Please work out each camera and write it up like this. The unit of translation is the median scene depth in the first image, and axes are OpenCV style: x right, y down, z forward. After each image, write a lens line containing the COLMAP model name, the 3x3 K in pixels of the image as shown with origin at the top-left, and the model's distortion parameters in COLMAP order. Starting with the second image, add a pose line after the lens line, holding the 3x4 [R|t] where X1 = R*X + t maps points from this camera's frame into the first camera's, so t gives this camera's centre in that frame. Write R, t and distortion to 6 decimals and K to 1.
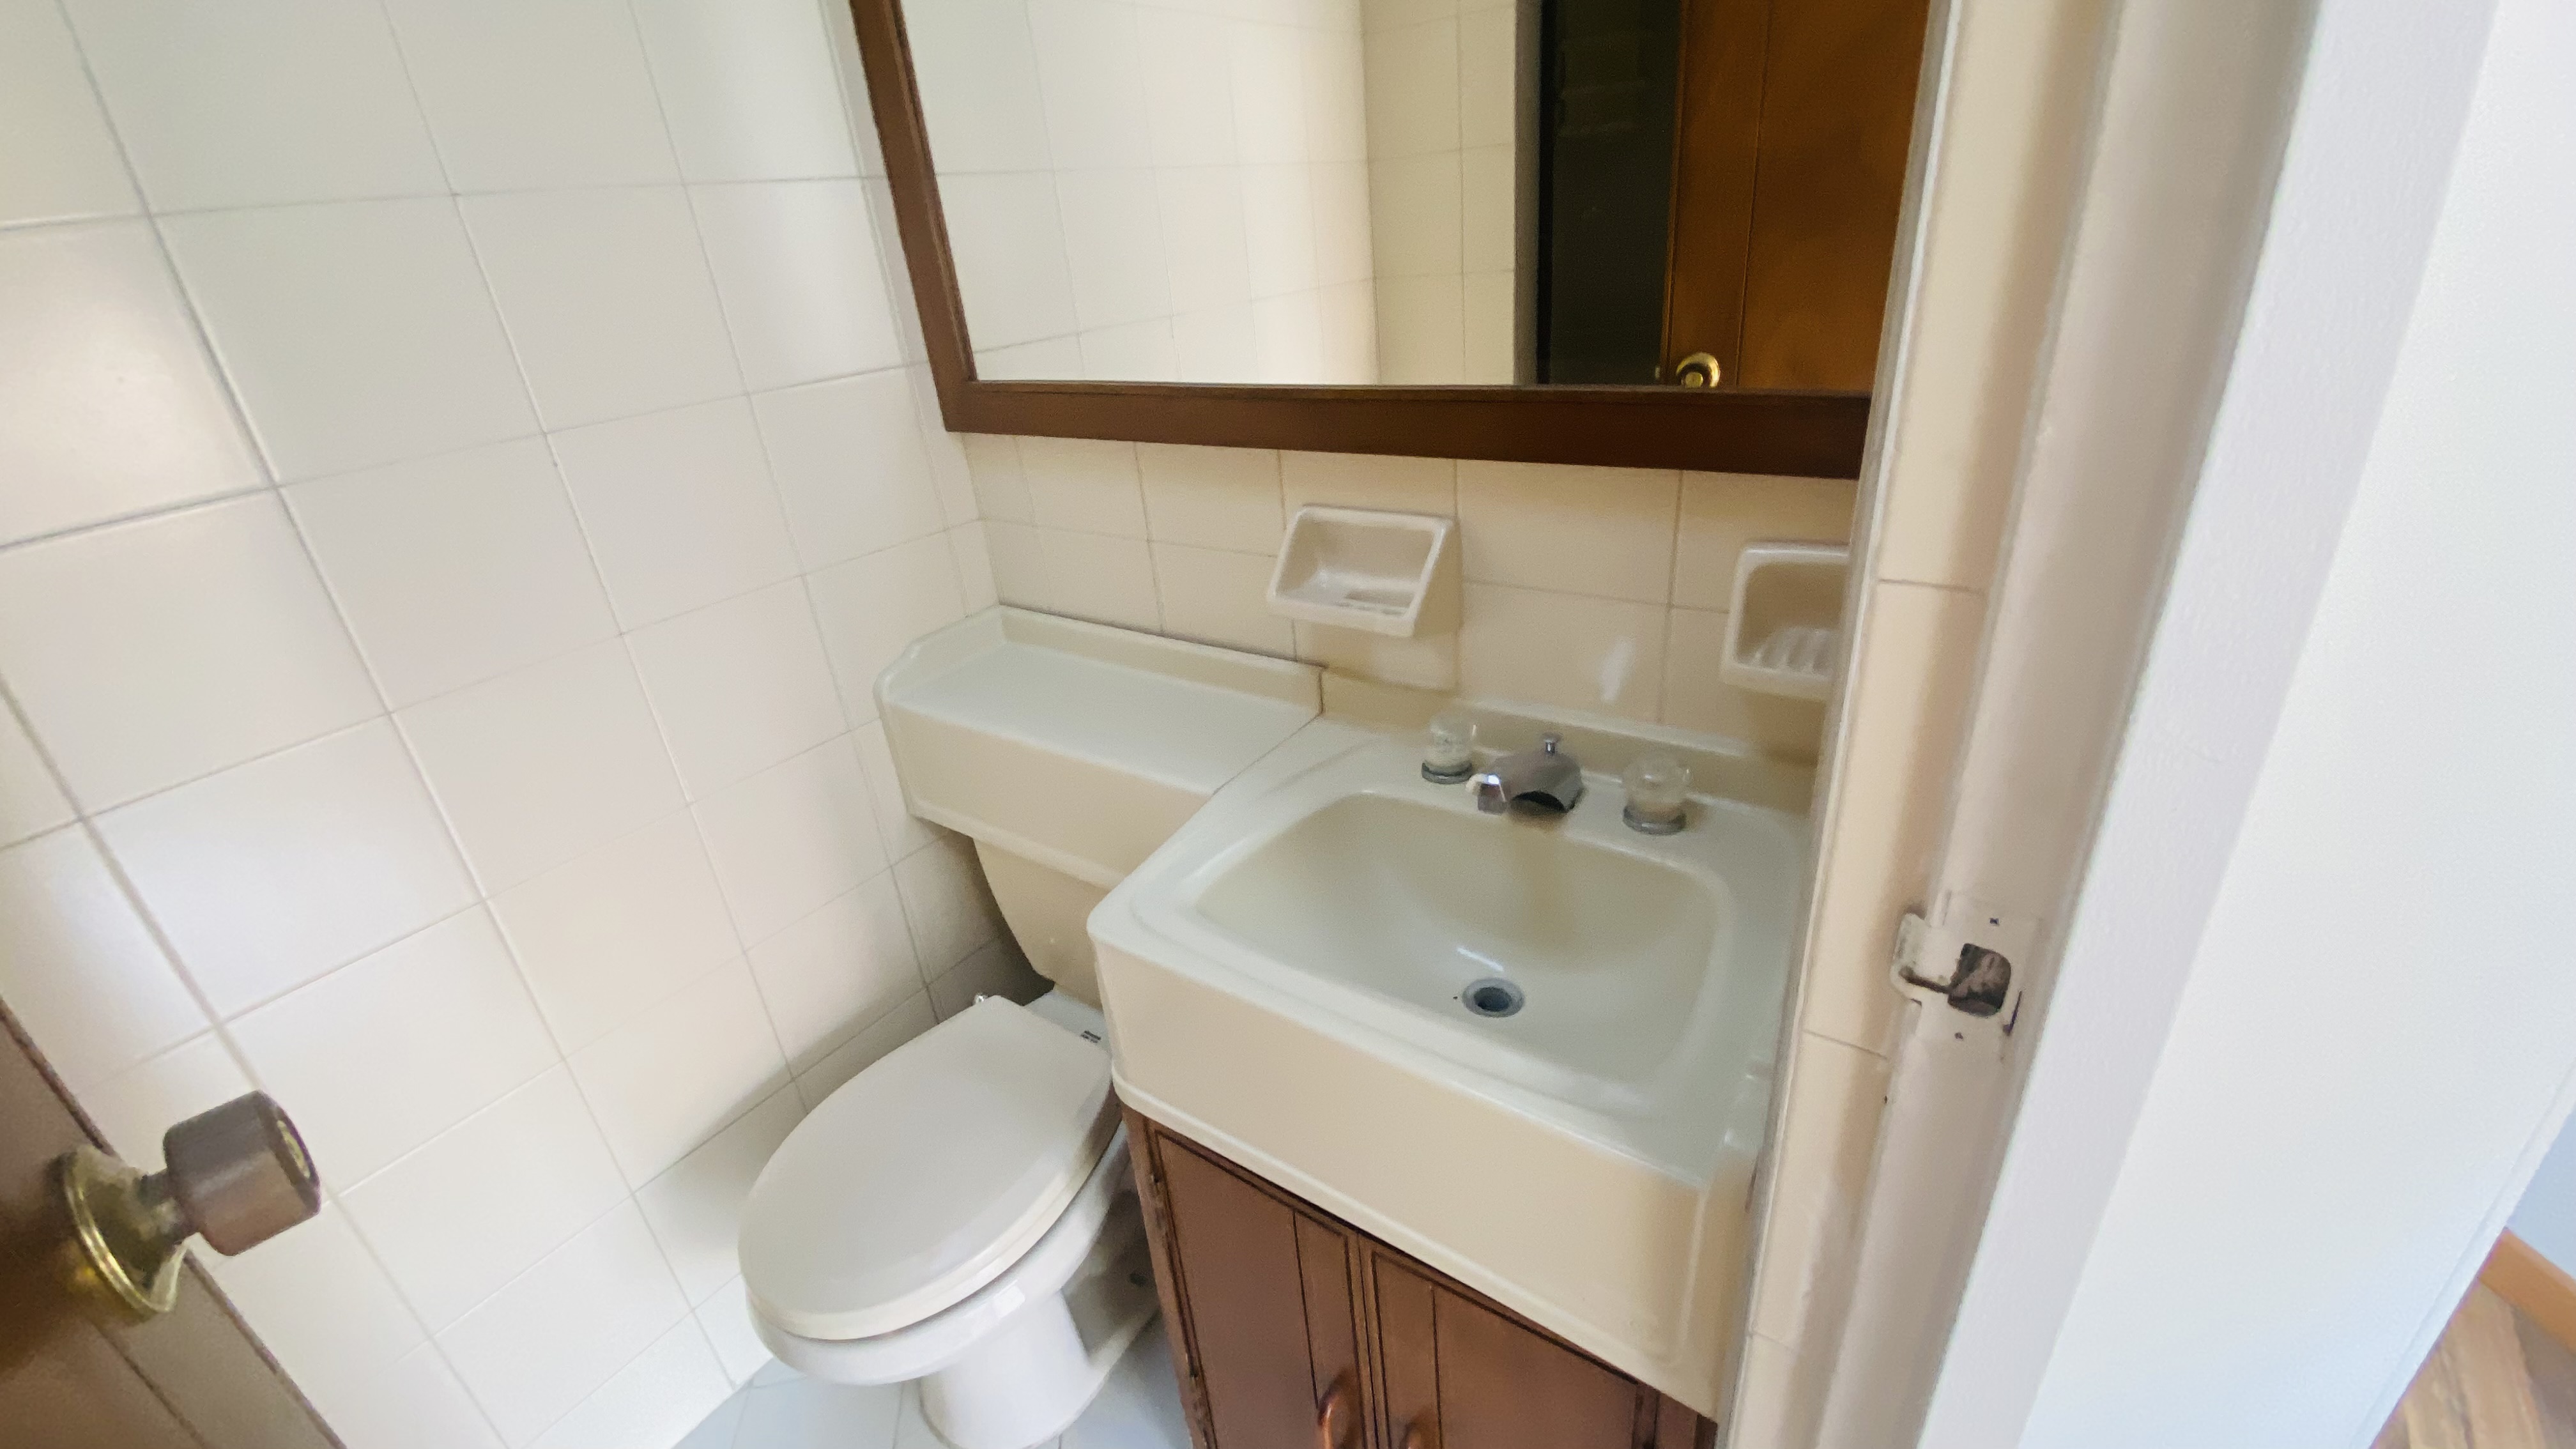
lens RADIAL K [[1052.3, 0, 1288.0], [0, 1052.3, 724.5], [0, 0, 1]] dist [0.013870, -0.015631]
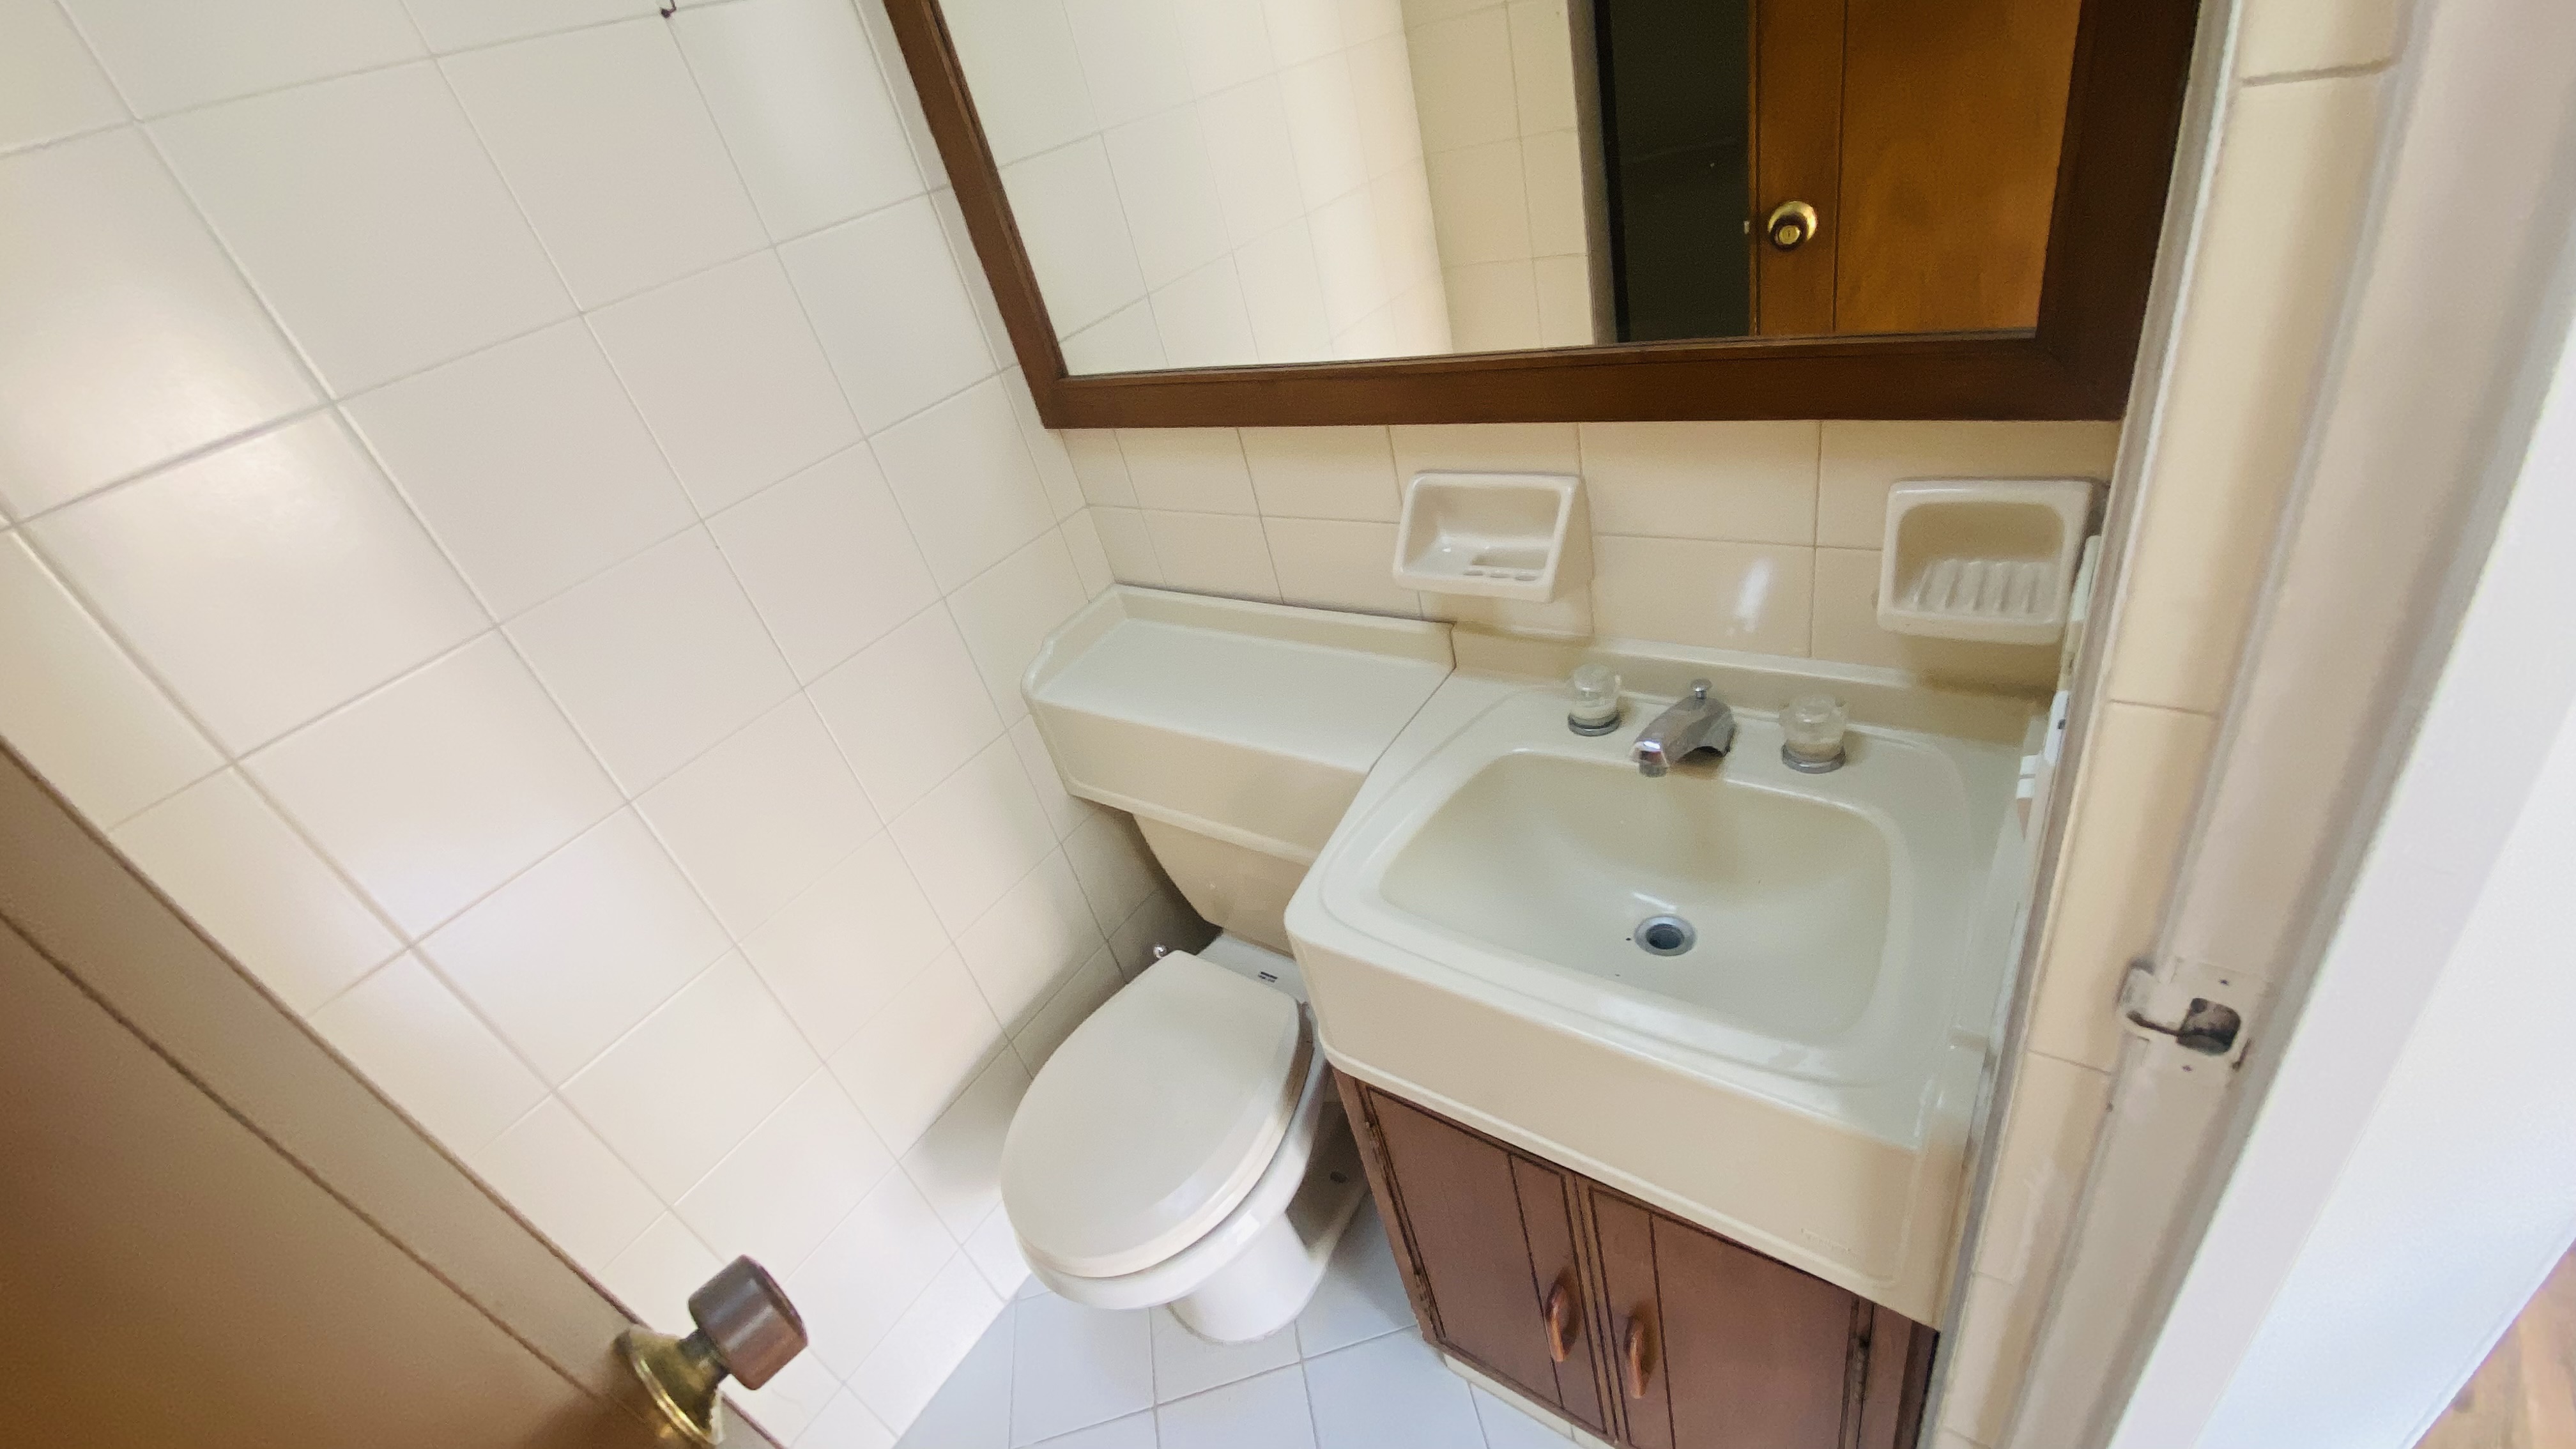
lens RADIAL K [[1063.5, 0, 1277.7], [0, 1063.5, 714.7], [0, 0, 1]] dist [-0.007006, -0.000629]
pose [[0.988265, -0.128624, -0.082396, -0.071603], [0.138701, 0.981595, 0.131274, -0.147367], [0.063994, -0.141162, 0.987916, -0.044167]]
